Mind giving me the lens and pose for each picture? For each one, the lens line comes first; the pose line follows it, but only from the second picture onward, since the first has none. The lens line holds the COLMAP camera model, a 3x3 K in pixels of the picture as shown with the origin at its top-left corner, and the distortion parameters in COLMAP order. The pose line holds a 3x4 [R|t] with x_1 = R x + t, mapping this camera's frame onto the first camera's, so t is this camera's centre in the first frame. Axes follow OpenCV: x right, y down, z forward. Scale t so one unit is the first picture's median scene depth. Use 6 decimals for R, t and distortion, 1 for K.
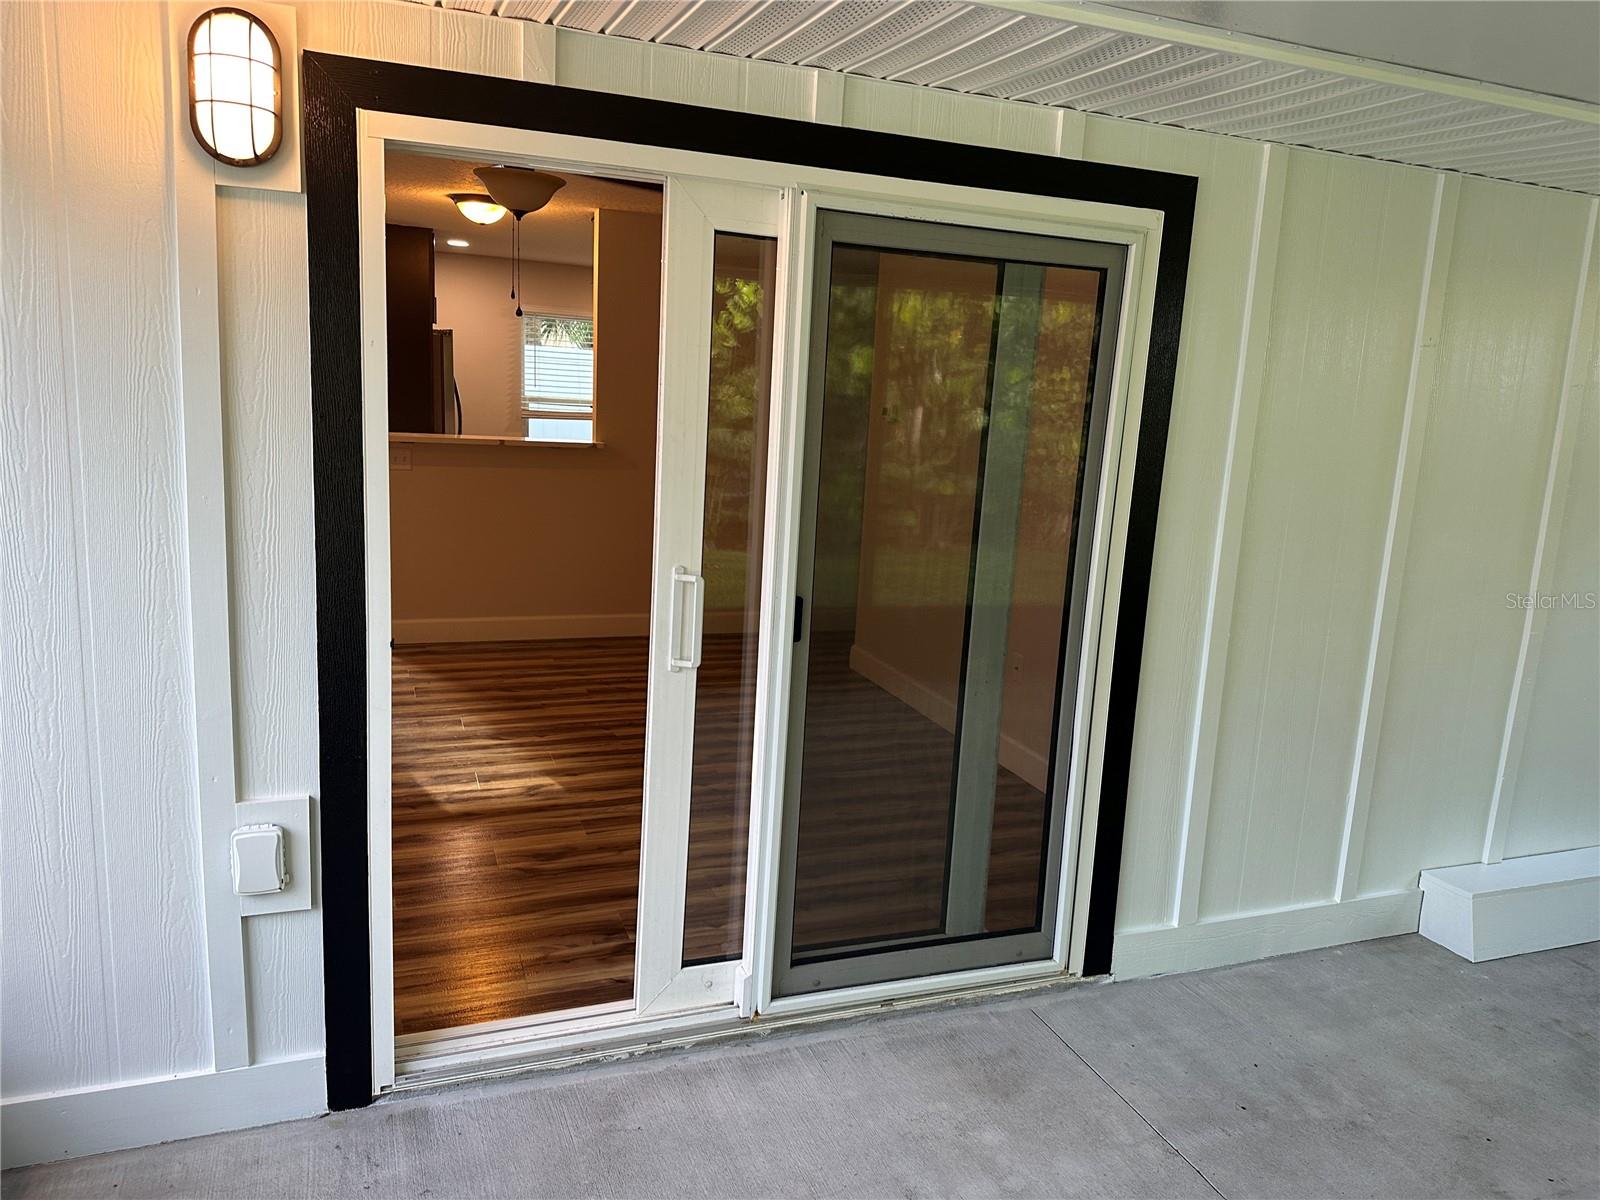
lens RADIAL K [[1130.1, 0, 787.3], [0, 1130.1, 595.6], [0, 0, 1]] dist [0.017143, -0.022771]
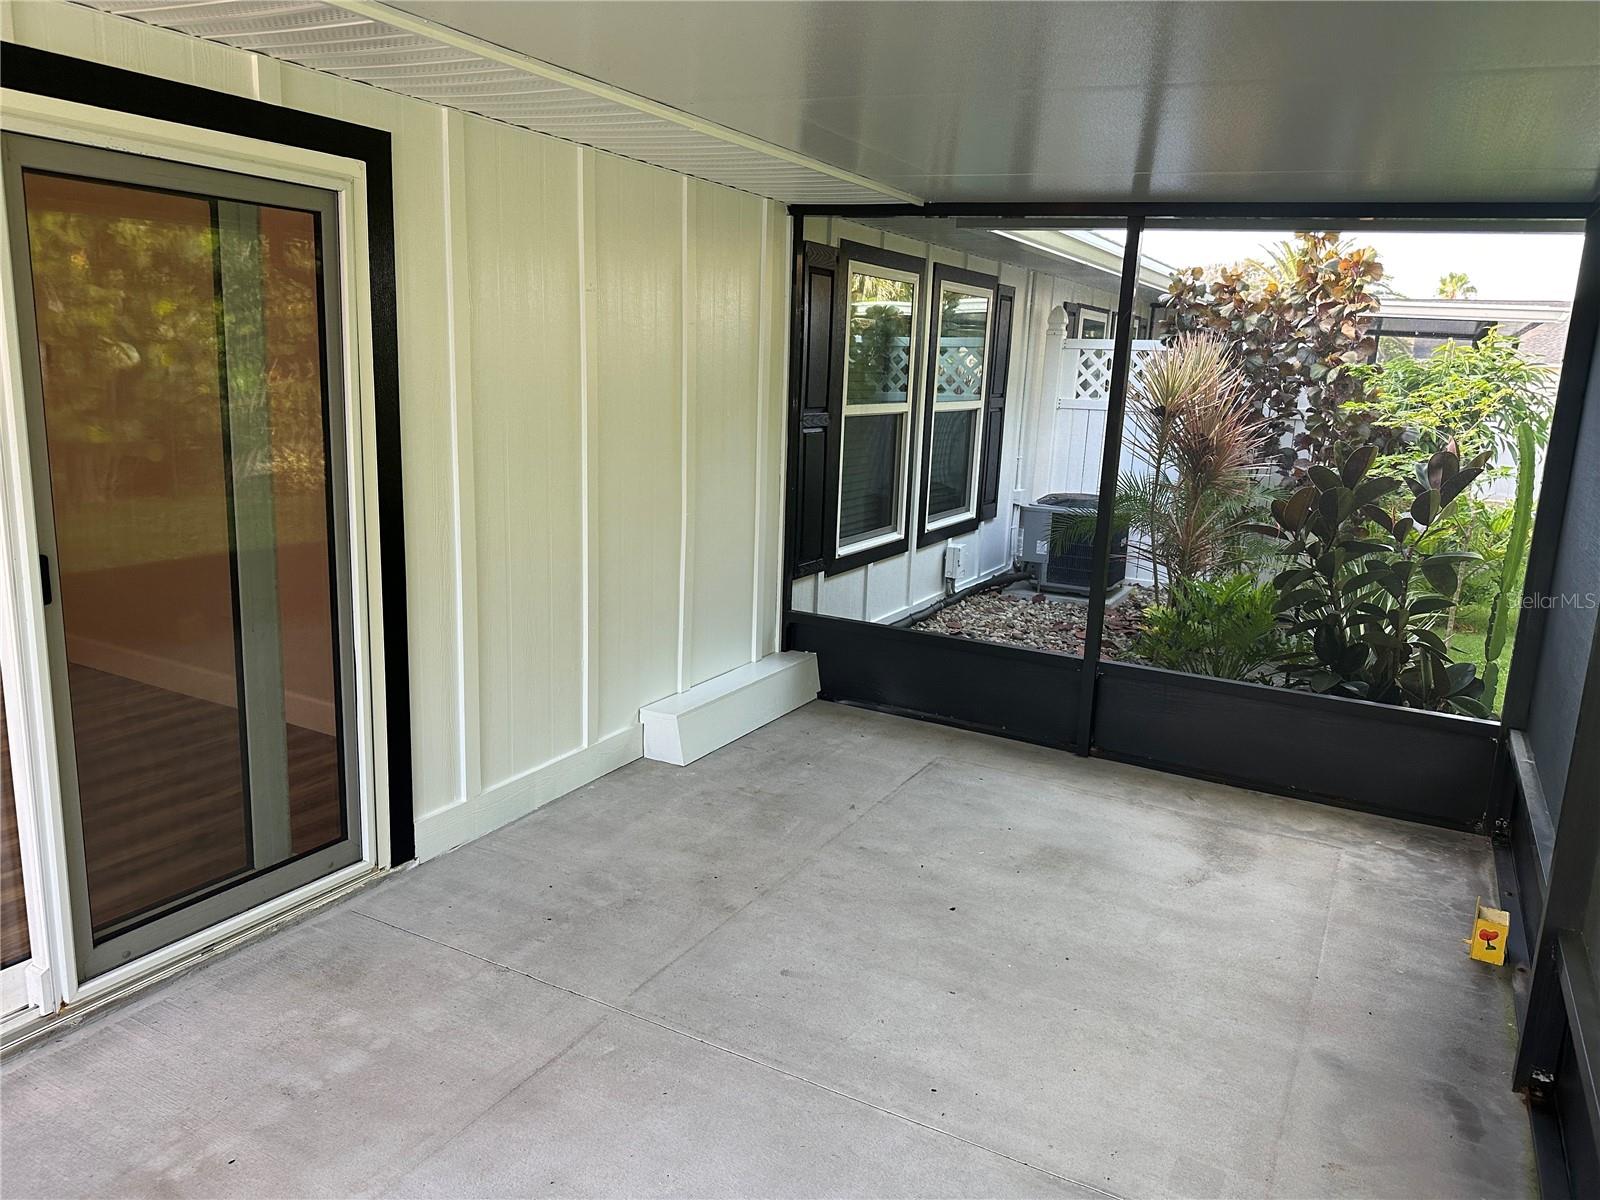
lens RADIAL K [[1143.9, 0, 800.7], [0, 1143.9, 595.5], [0, 0, 1]] dist [-0.037257, -0.002479]
pose [[0.756522, -0.148846, 0.636804, -0.103574], [0.111517, 0.988854, 0.098652, 0.011086], [-0.644390, -0.003618, 0.764688, -0.098038]]
